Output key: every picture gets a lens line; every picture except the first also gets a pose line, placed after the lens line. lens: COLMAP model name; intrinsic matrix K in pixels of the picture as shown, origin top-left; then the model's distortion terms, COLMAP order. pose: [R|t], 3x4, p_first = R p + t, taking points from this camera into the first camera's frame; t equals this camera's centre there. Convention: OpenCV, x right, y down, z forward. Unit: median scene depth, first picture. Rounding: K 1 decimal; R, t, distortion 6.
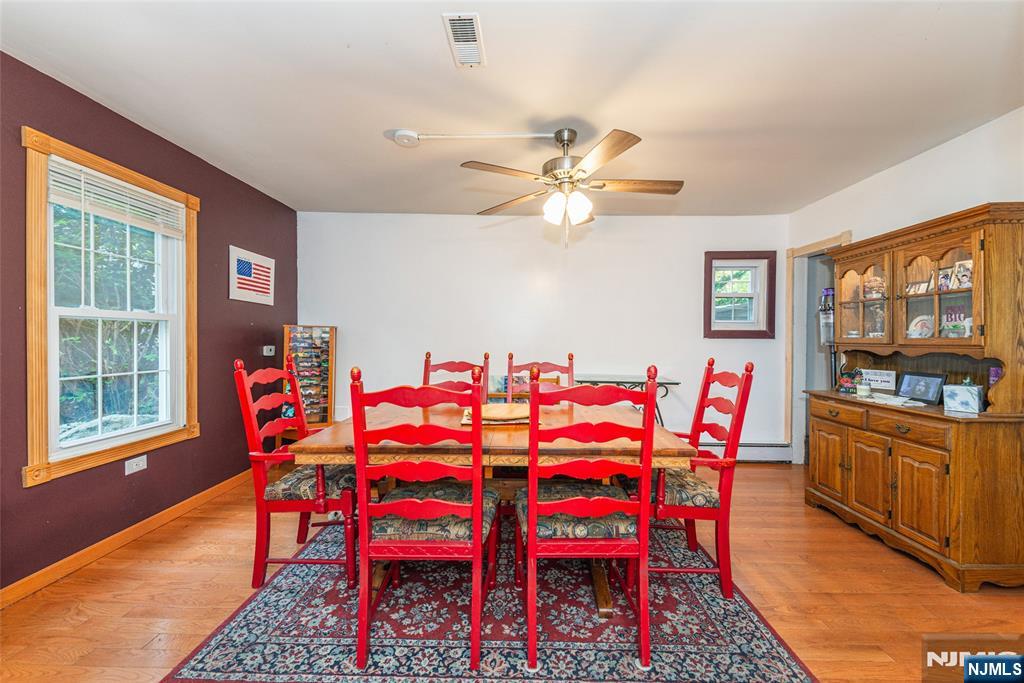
lens RADIAL K [[406.8, 0, 505.9], [0, 406.8, 339.8], [0, 0, 1]] dist [0.007977, -0.001247]
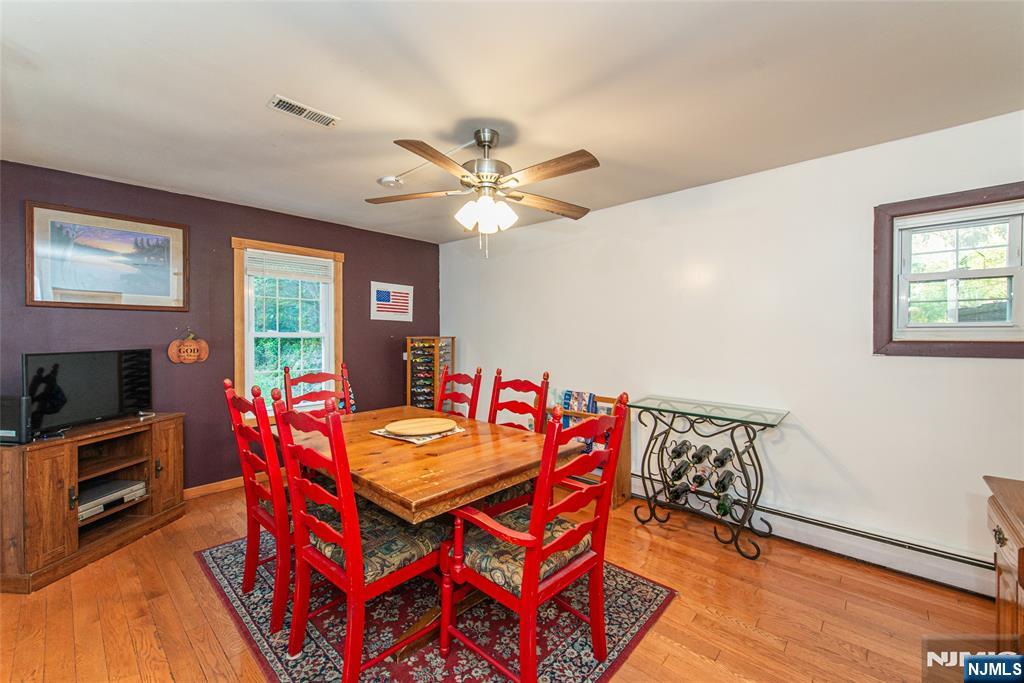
lens RADIAL K [[406.8, 0, 512.2], [0, 406.8, 337.2], [0, 0, 1]] dist [0.007977, -0.001247]
pose [[0.748220, -0.001918, -0.663447, 0.727342], [-0.000839, 0.999992, -0.003837, -0.039823], [0.663450, 0.003427, 0.748213, 0.320390]]
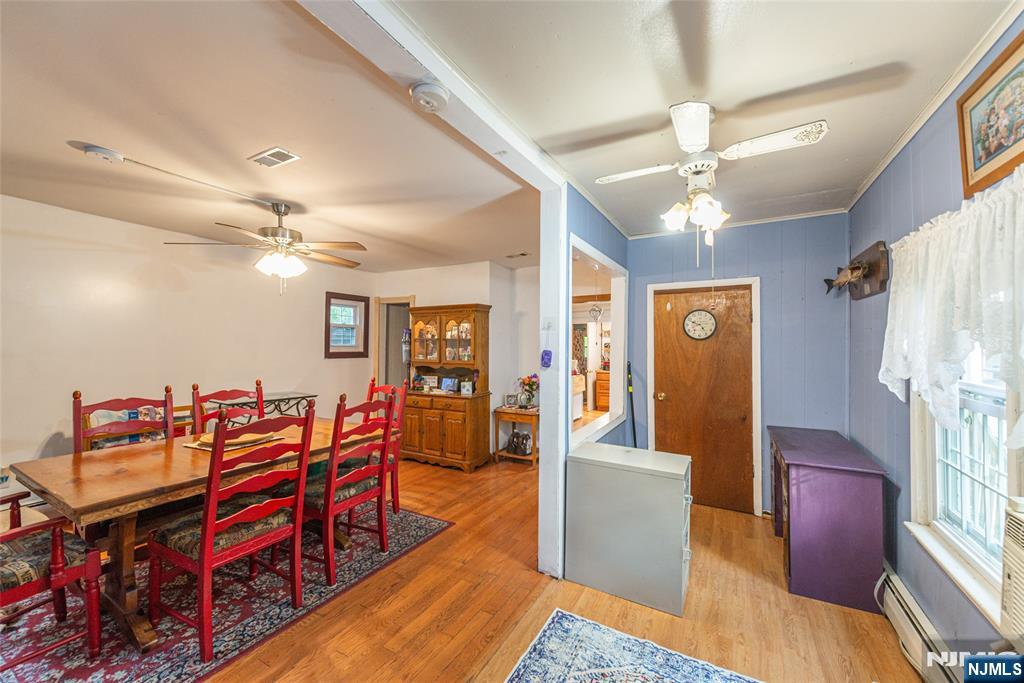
lens RADIAL K [[406.8, 0, 515.3], [0, 406.8, 338.5], [0, 0, 1]] dist [0.007977, -0.001247]
pose [[0.469194, 0.013234, 0.882996, -0.552041], [0.000787, 0.999881, -0.015404, -0.070052], [-0.883095, 0.007922, 0.469128, -0.203630]]
